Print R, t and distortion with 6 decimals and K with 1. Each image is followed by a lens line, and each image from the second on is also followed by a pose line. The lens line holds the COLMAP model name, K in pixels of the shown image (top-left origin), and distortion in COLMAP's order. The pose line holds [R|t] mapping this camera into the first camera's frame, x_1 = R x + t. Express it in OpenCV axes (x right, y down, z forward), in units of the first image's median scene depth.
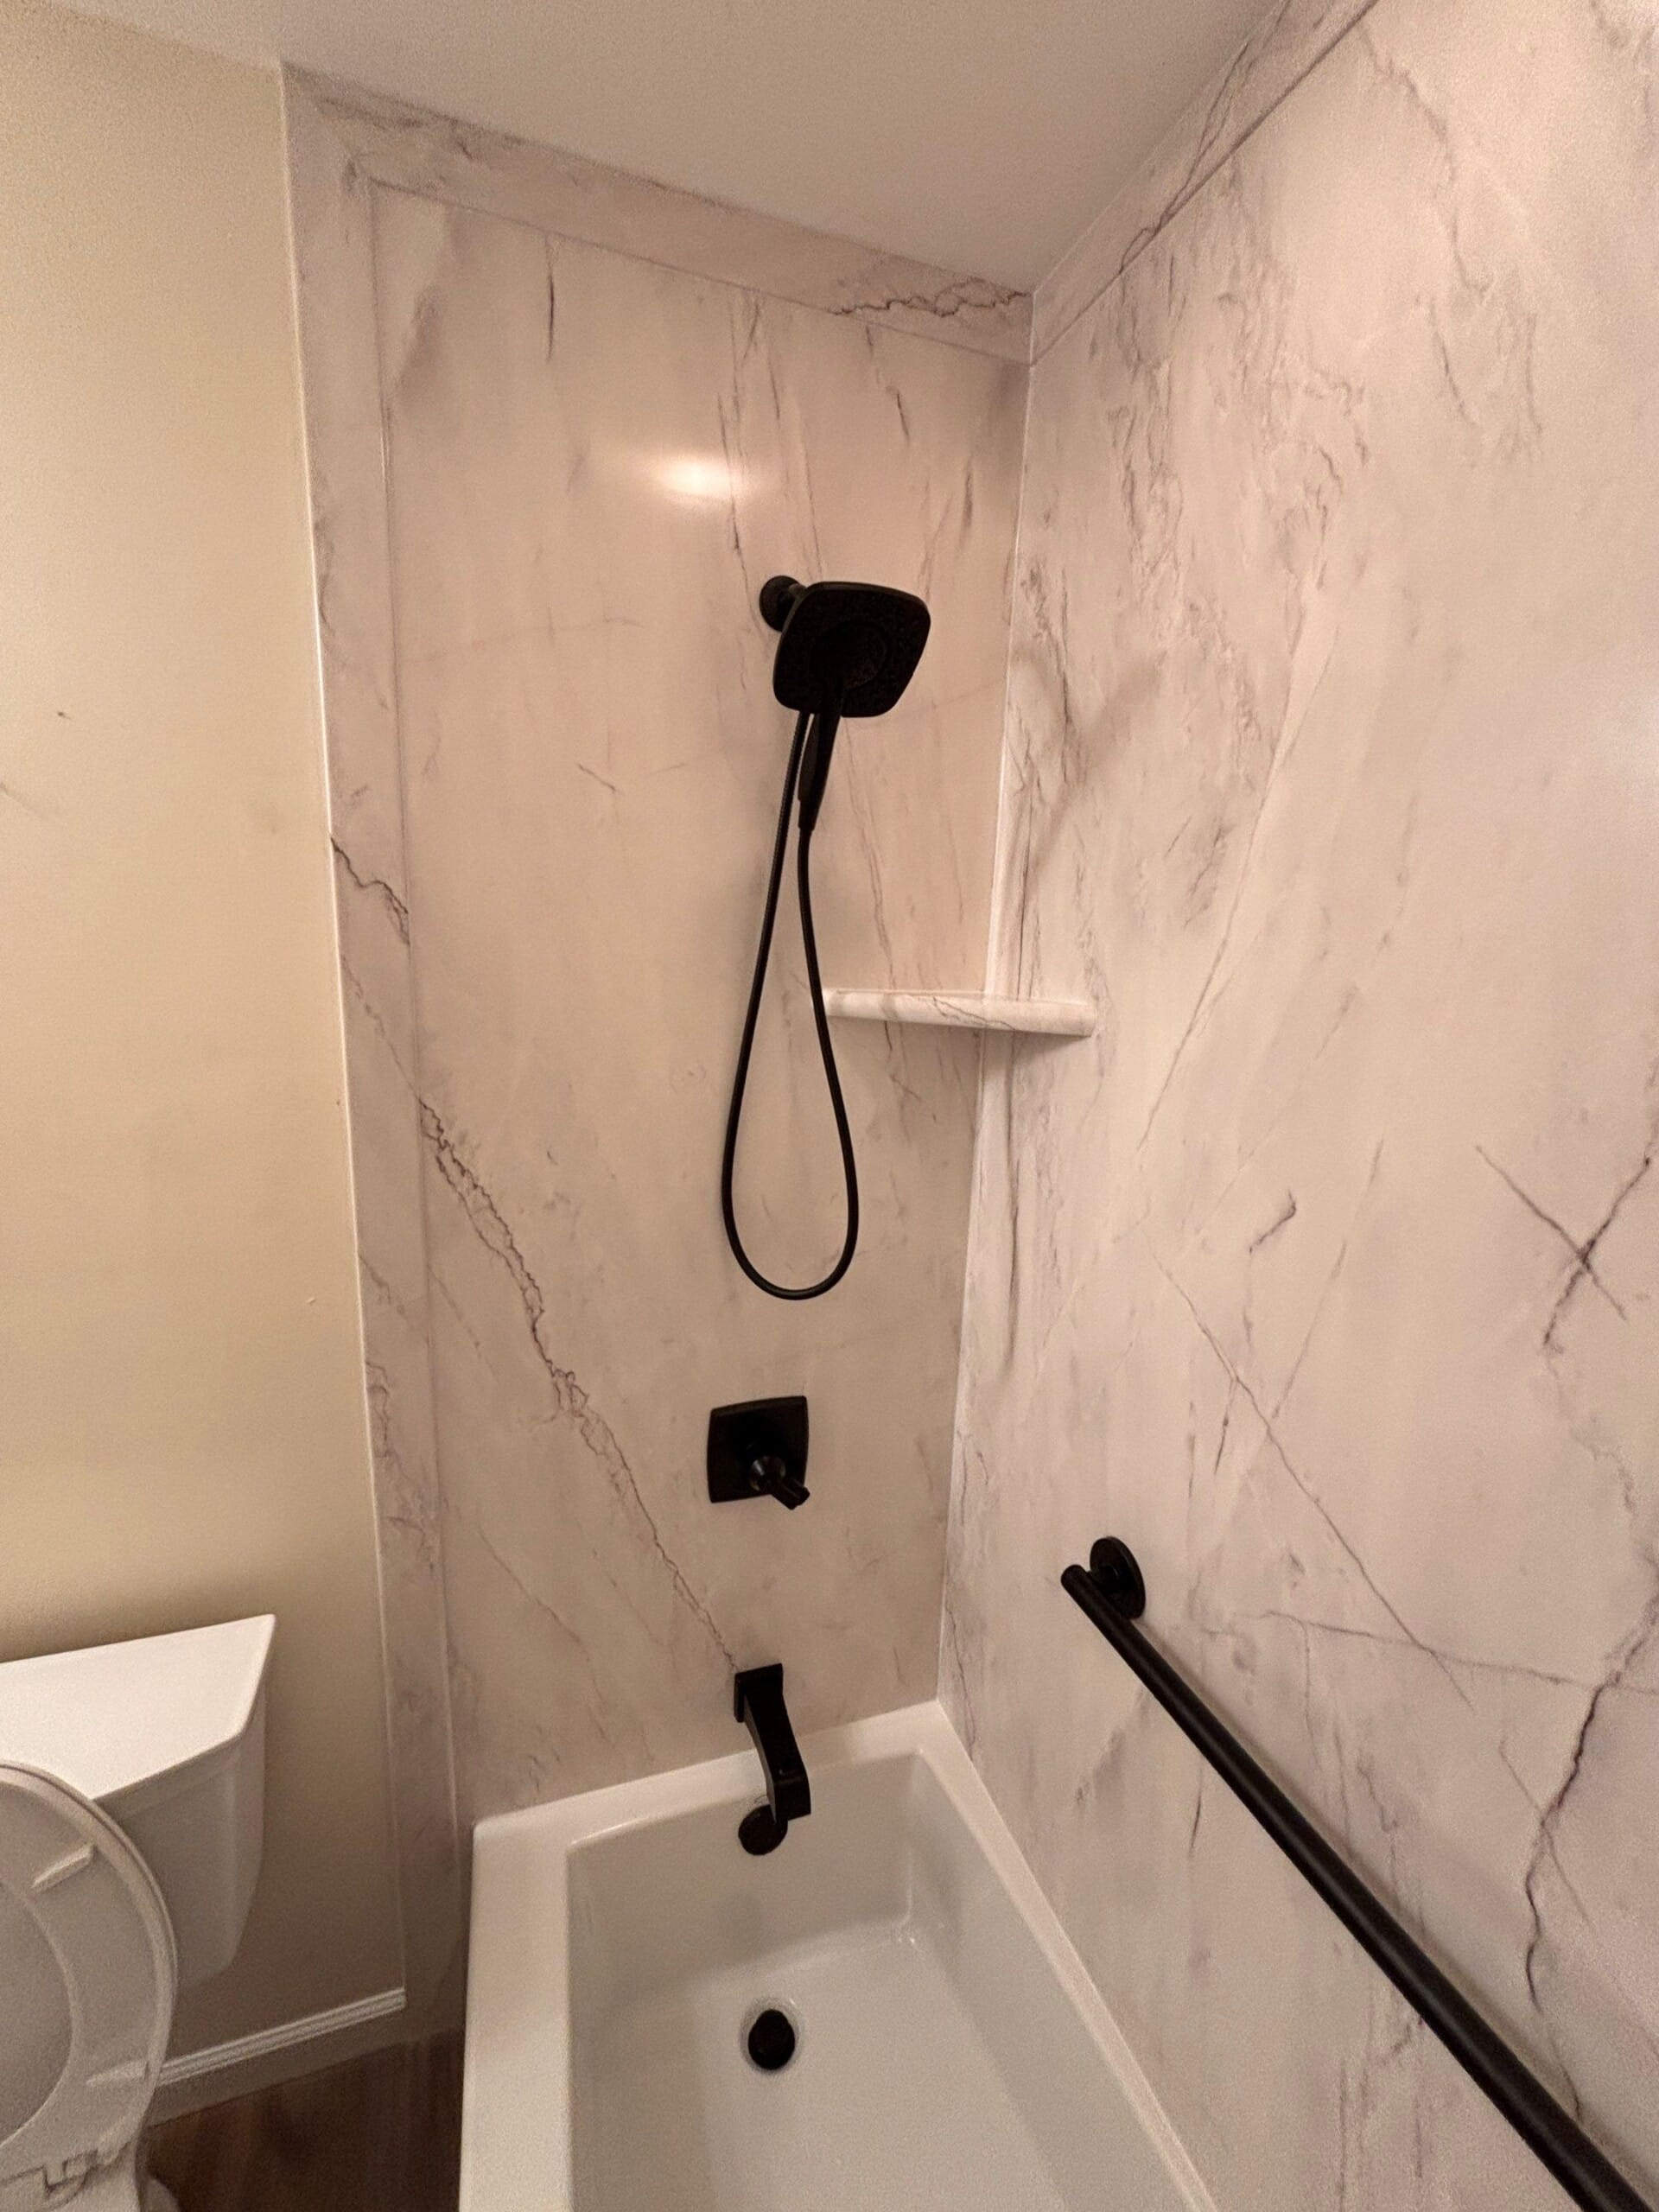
lens RADIAL K [[893.2, 0, 827.5], [0, 893.2, 1102.6], [0, 0, 1]] dist [0.000006, -0.000319]
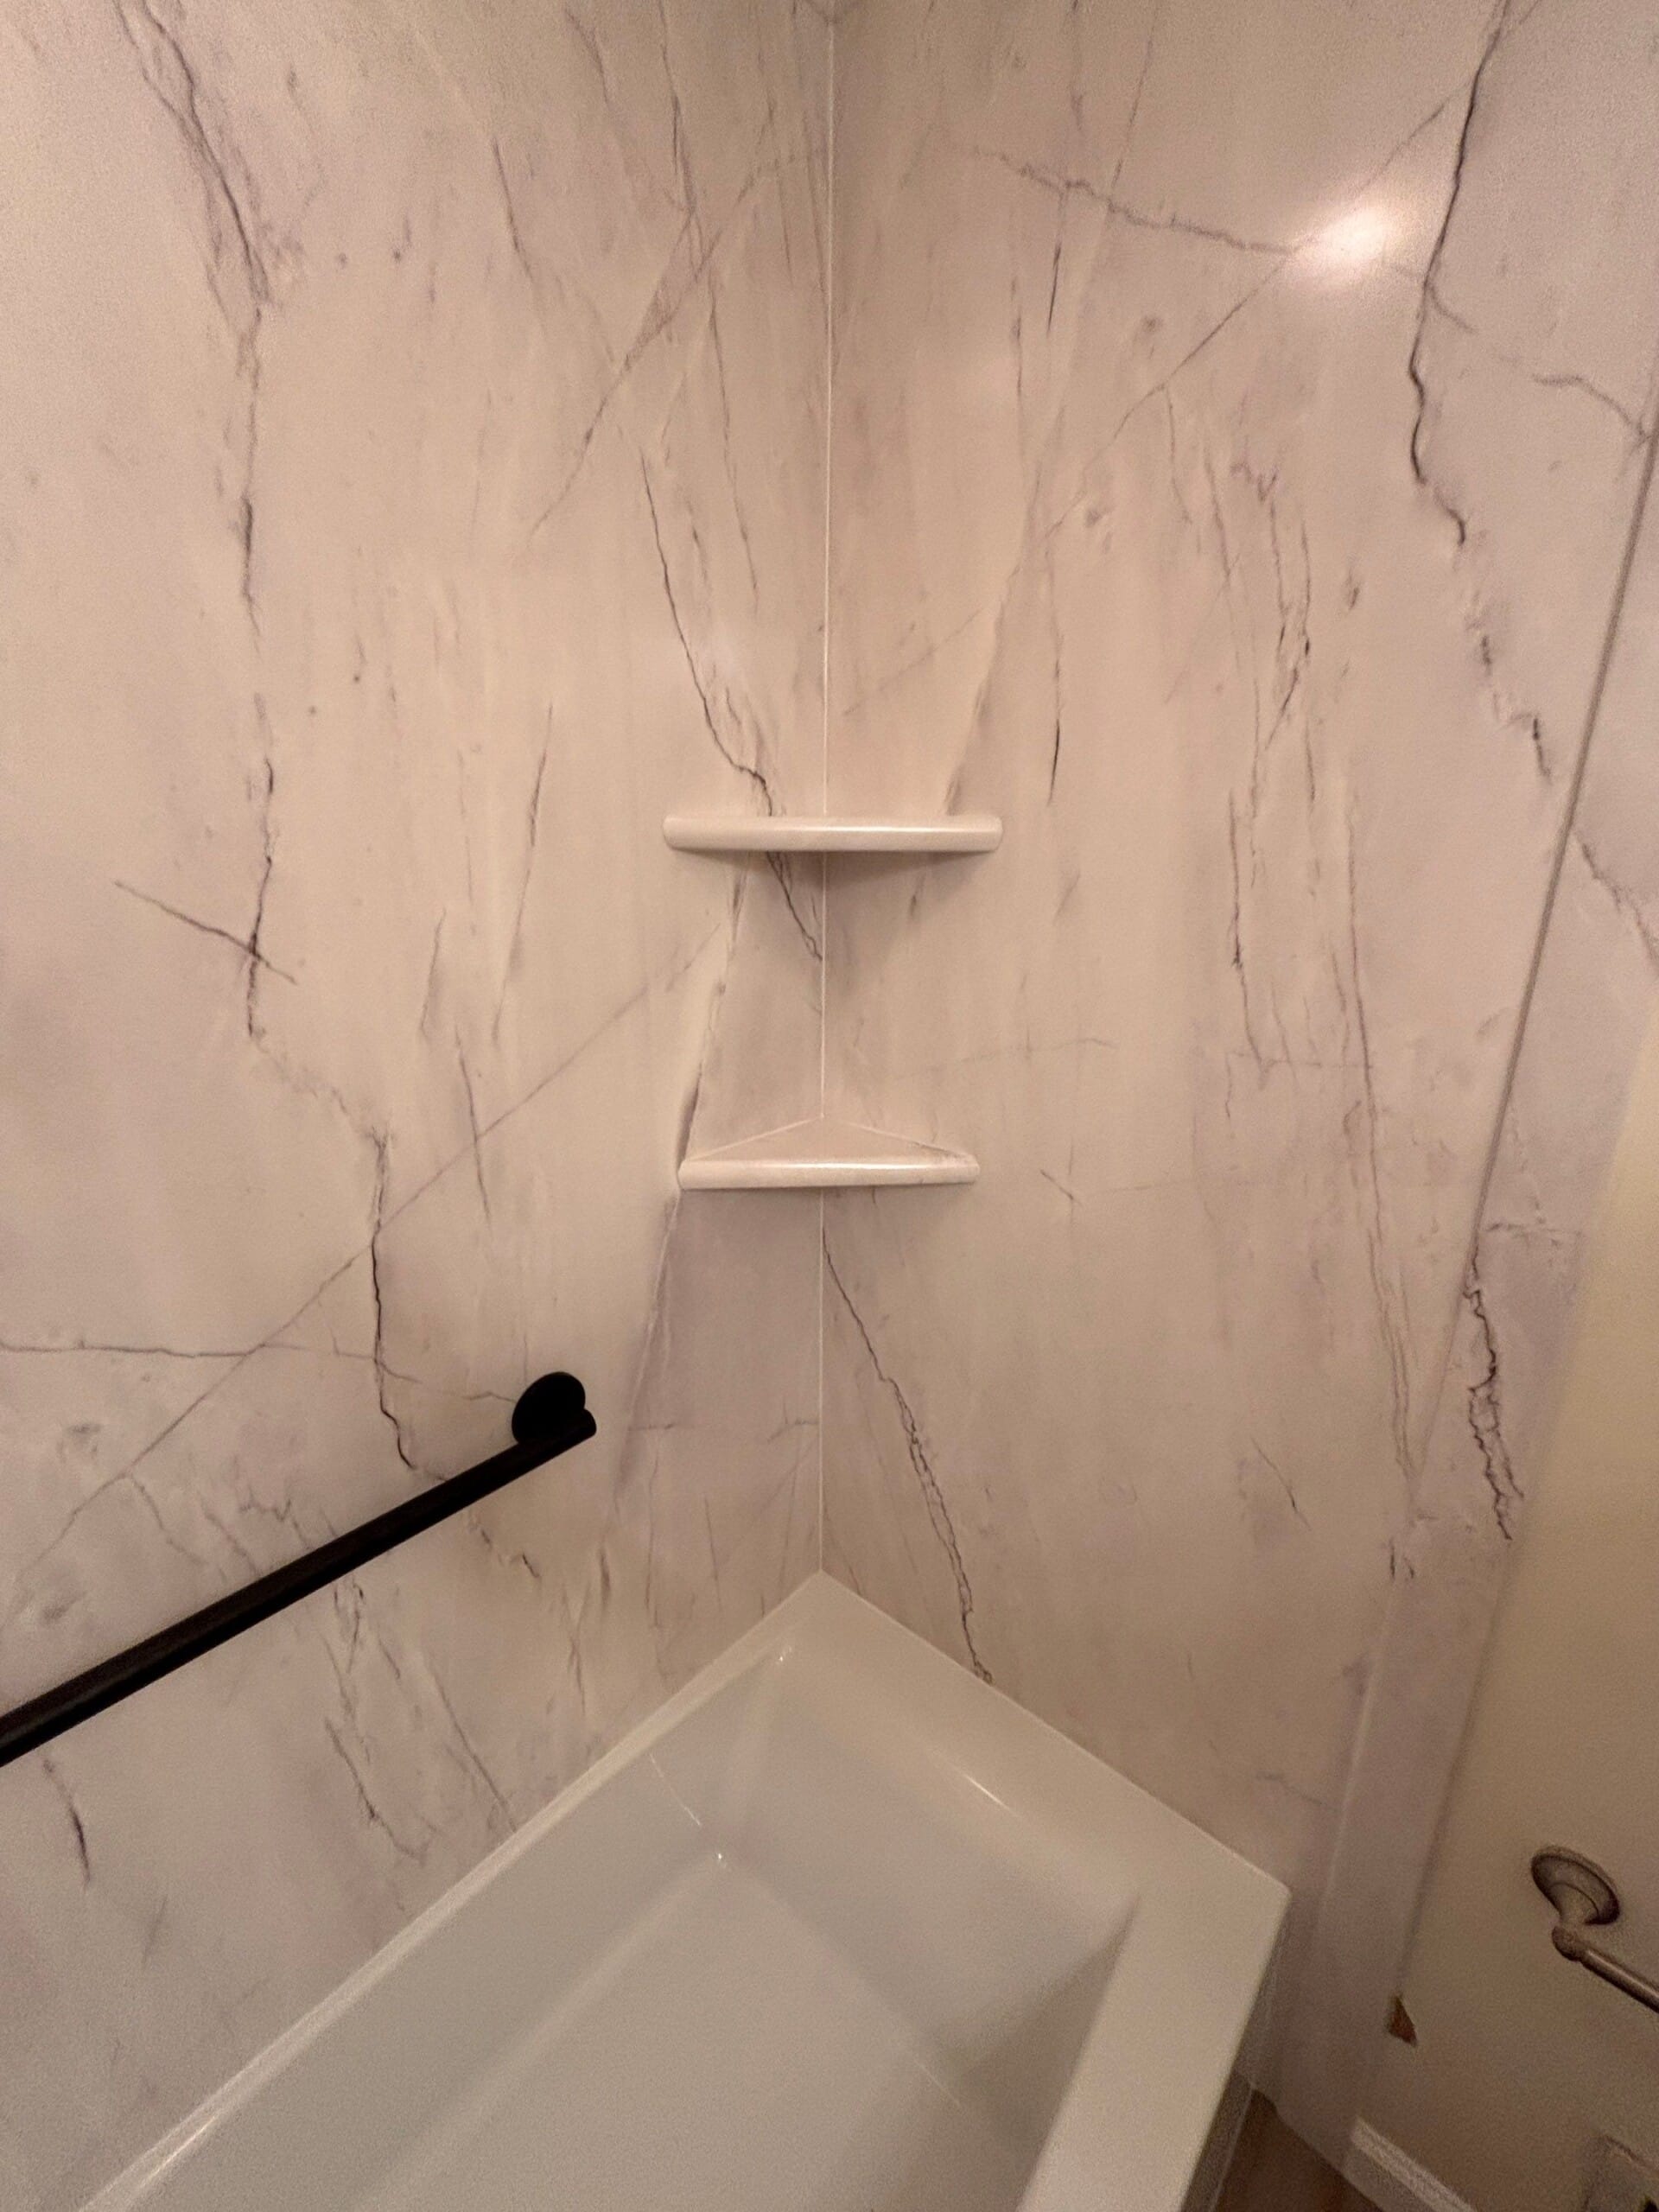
lens RADIAL K [[893.2, 0, 830.9], [0, 893.2, 1105.3], [0, 0, 1]] dist [0.000006, -0.000319]
pose [[-0.494761, -0.282241, 0.821919, -0.368809], [0.140303, 0.907440, 0.396065, -0.005321], [-0.857628, 0.311276, -0.409367, 0.527145]]
